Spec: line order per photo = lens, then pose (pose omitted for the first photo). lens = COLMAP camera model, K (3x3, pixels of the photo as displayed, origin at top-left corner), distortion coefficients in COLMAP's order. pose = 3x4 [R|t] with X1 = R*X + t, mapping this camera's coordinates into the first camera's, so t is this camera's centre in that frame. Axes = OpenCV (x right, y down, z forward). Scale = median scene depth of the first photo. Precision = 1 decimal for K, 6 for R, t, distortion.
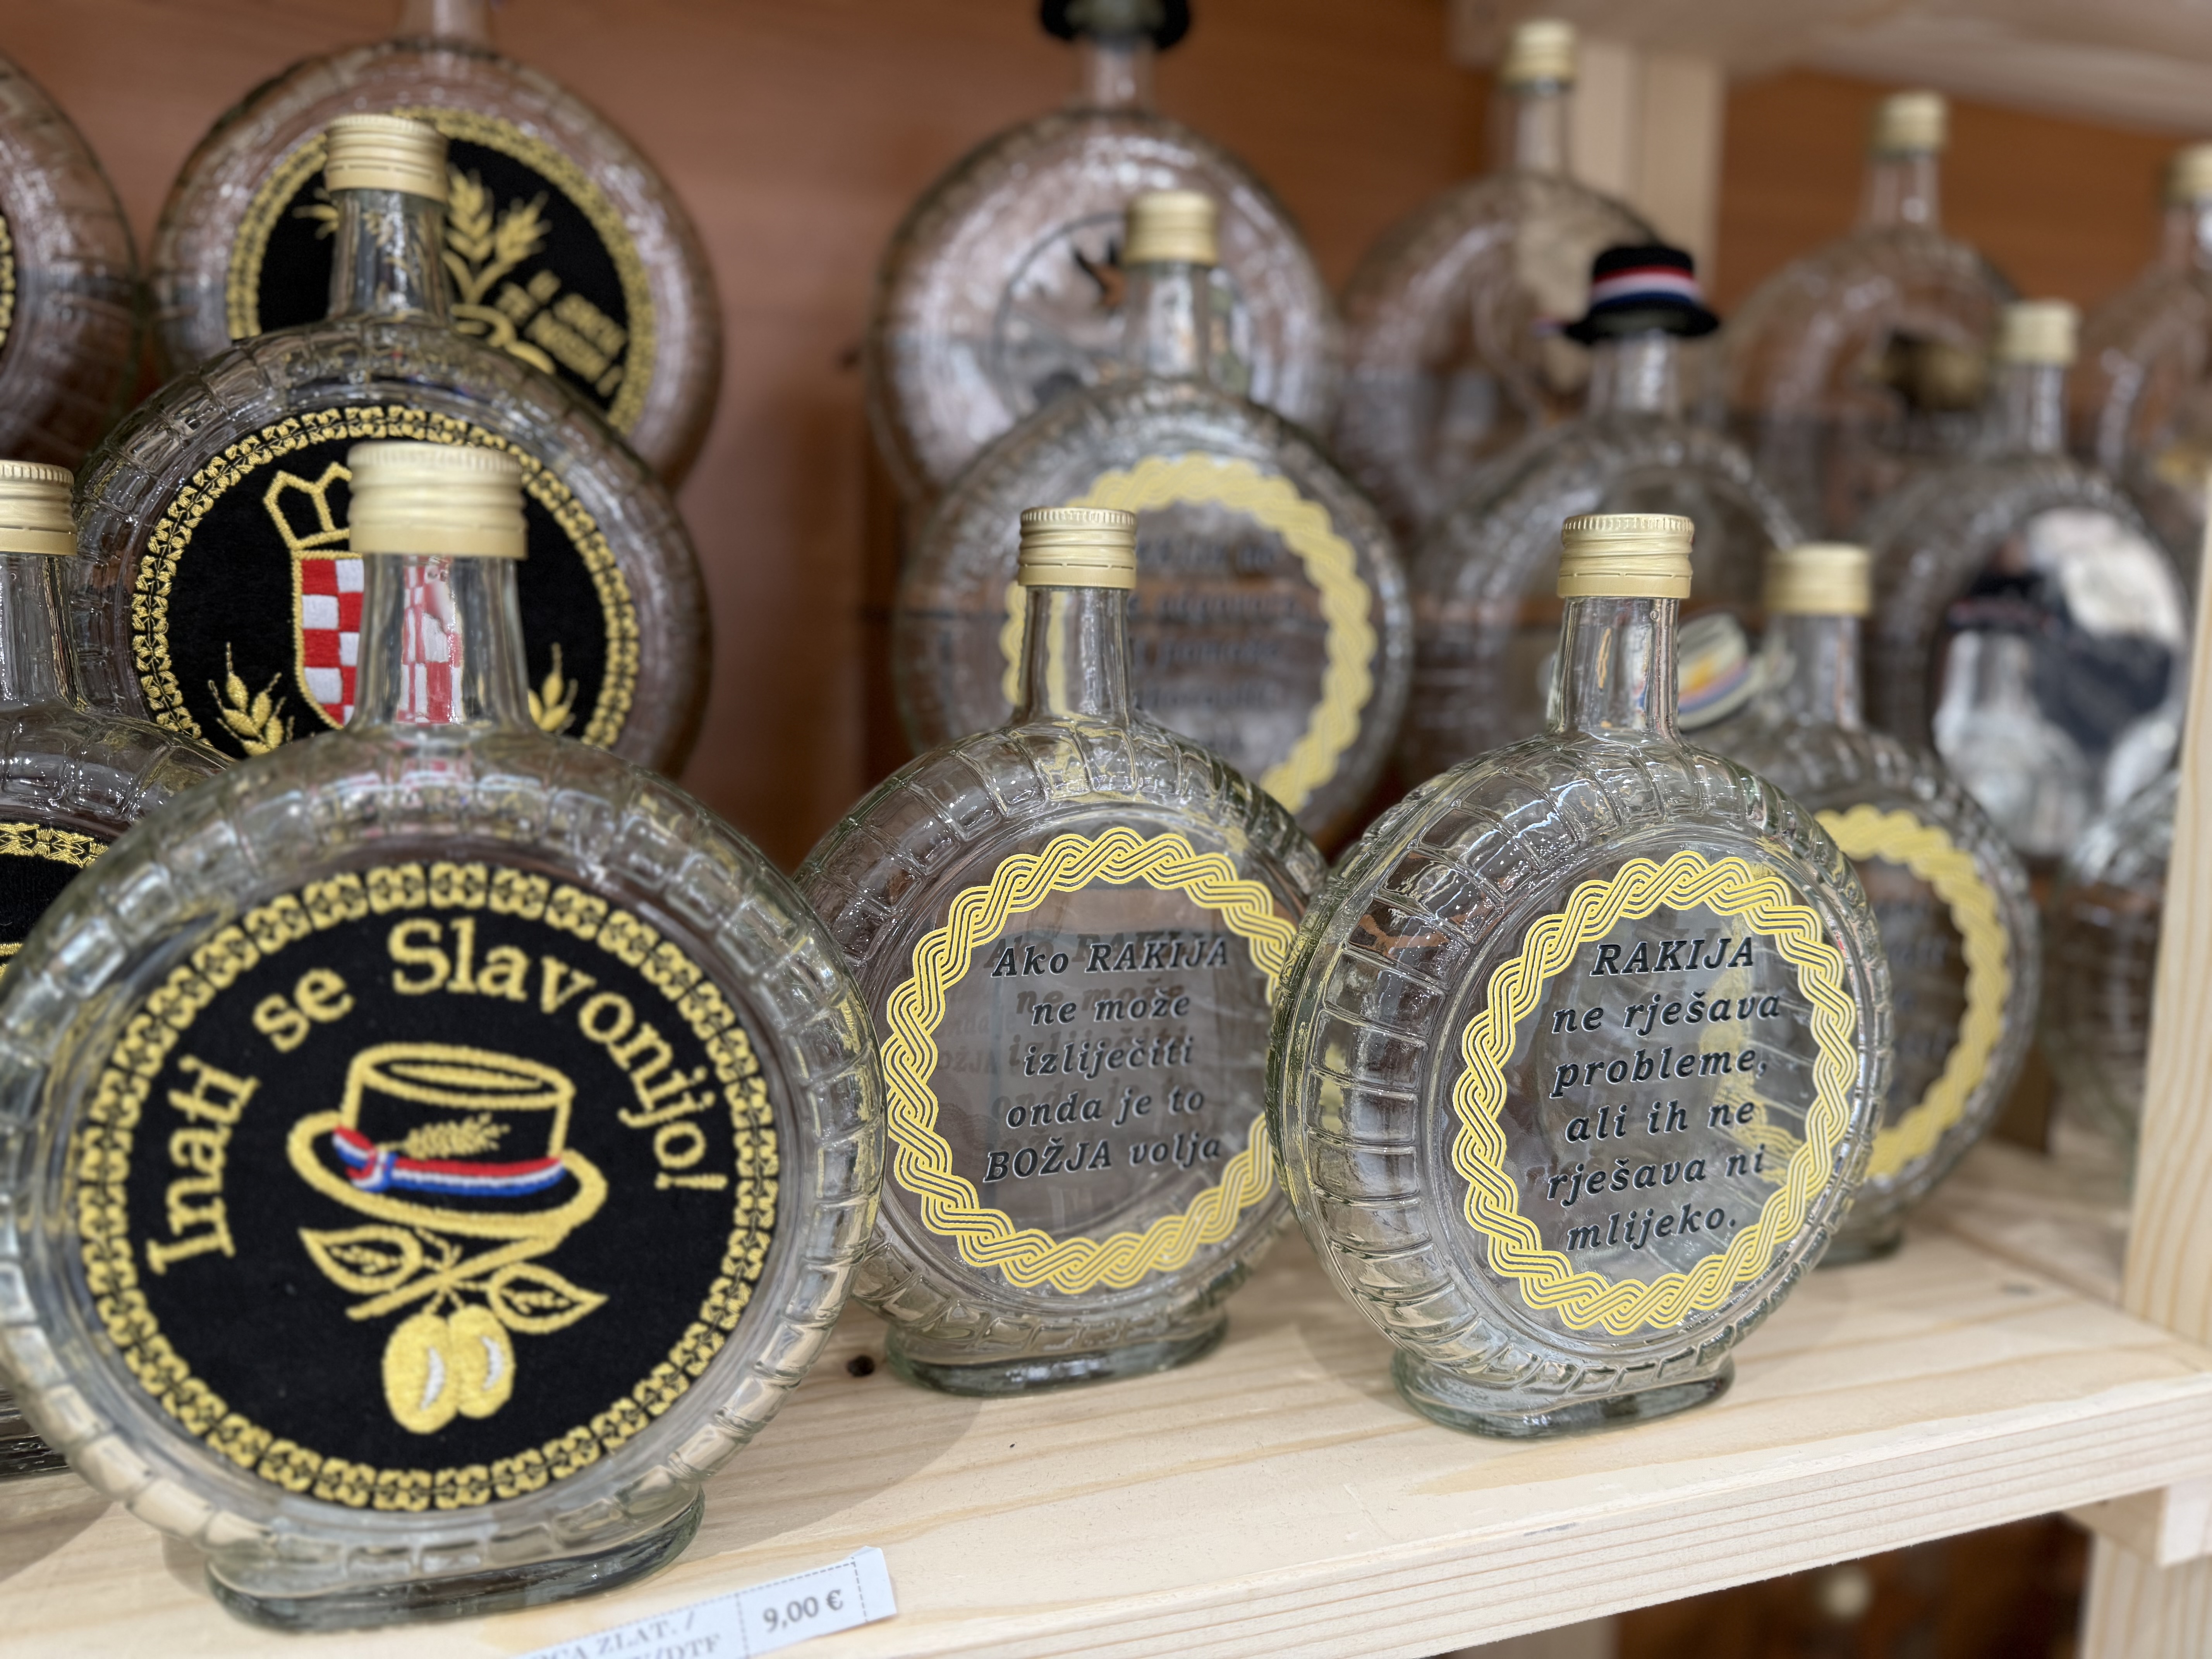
lens RADIAL K [[1590.6, 0, 1101.8], [0, 1590.6, 828.8], [0, 0, 1]] dist [0.025520, -0.027108]
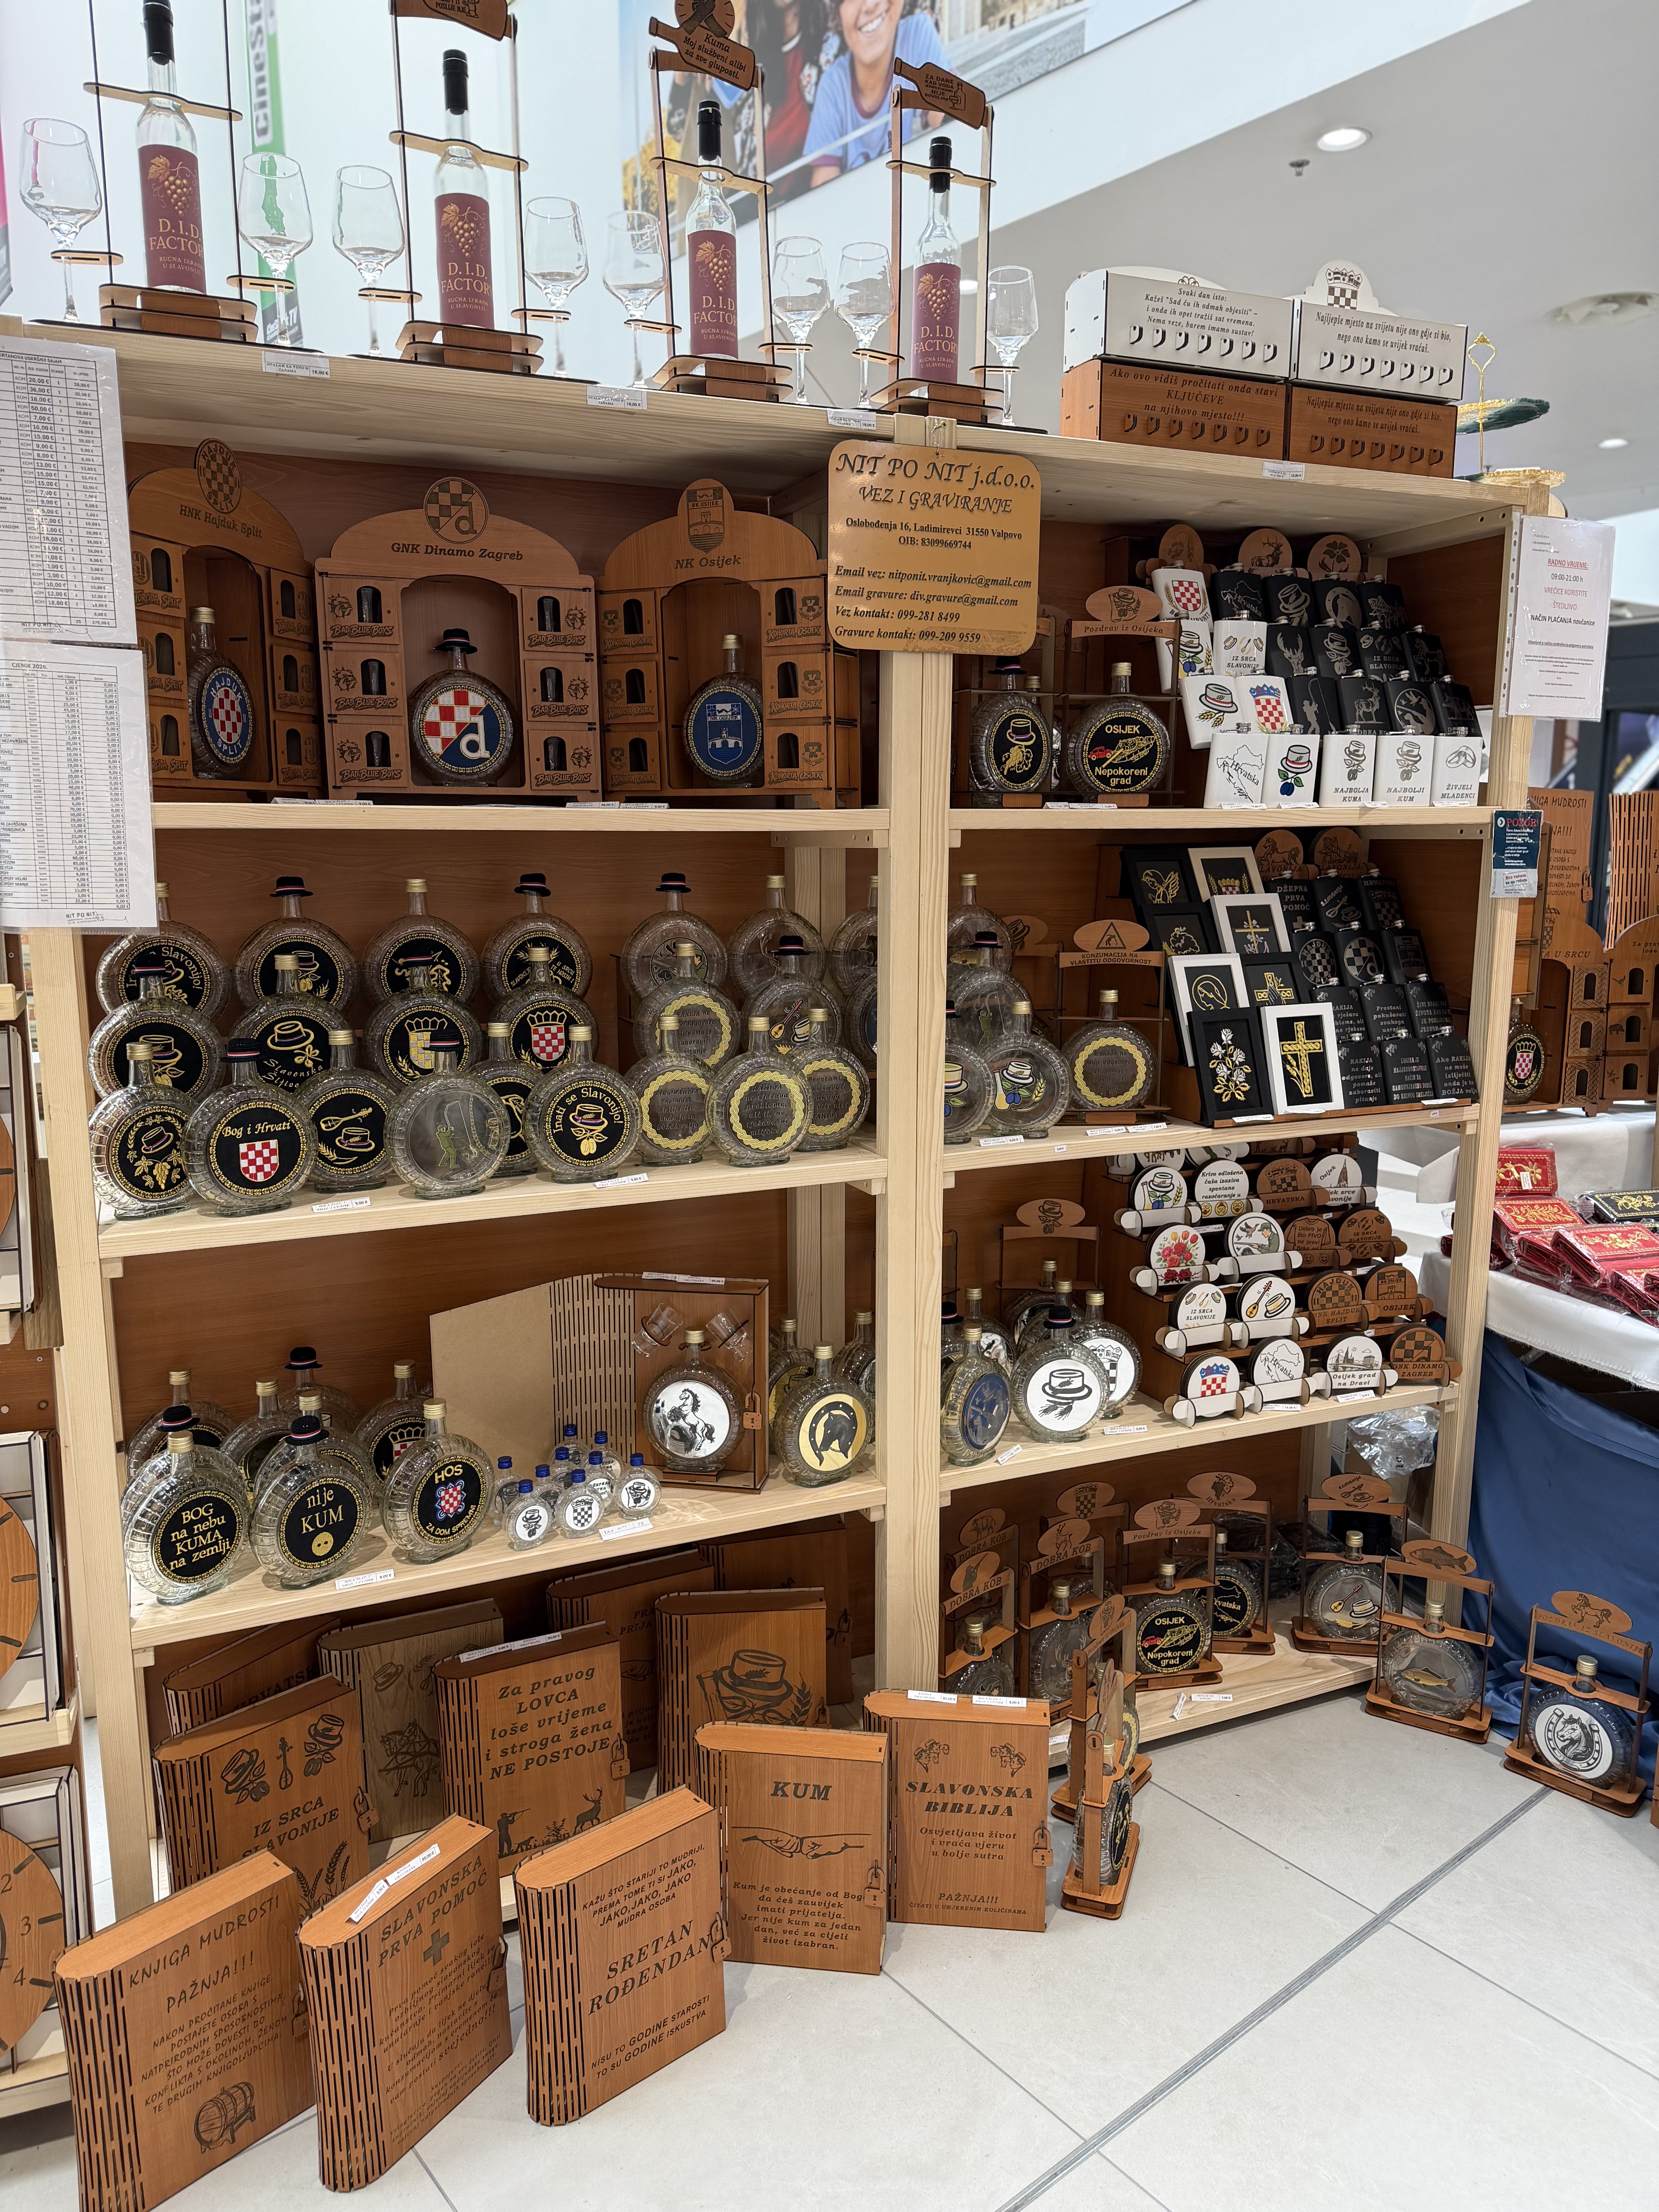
lens RADIAL K [[1590.6, 0, 834.5], [0, 1590.6, 1105.9], [0, 0, 1]] dist [0.025520, -0.027108]
pose [[0.997166, -0.037807, 0.065040, 0.265137], [0.034146, 0.997818, 0.056504, -0.237454], [-0.067034, -0.054123, 0.996282, -6.418809]]
